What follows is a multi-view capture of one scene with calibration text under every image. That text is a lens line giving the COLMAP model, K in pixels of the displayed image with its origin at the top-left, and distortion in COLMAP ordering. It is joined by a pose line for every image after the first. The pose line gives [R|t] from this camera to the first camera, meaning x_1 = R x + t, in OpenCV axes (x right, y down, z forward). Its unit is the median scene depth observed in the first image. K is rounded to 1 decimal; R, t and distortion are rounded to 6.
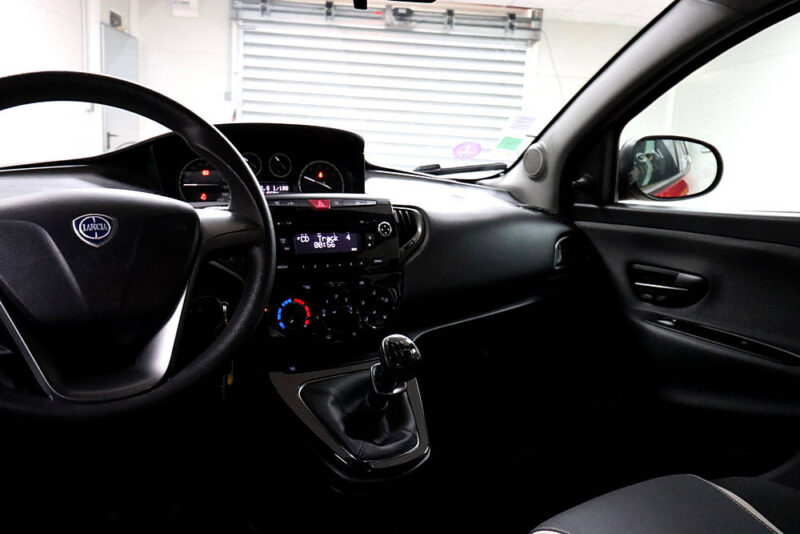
lens RADIAL K [[626.1, 0, 402.2], [0, 626.1, 259.0], [0, 0, 1]] dist [0.014704, -0.006618]
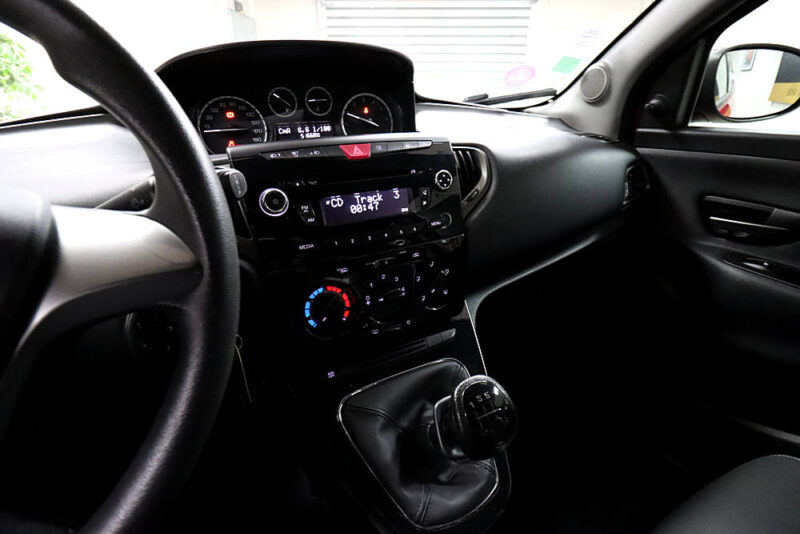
lens RADIAL K [[372.2, 0, 401.6], [0, 372.2, 260.0], [0, 0, 1]] dist [-0.002996, -0.008958]
pose [[0.994533, -0.013407, -0.103556, -0.028907], [0.038373, 0.969256, 0.243044, -0.056924], [0.097113, -0.245689, 0.964472, 0.462650]]
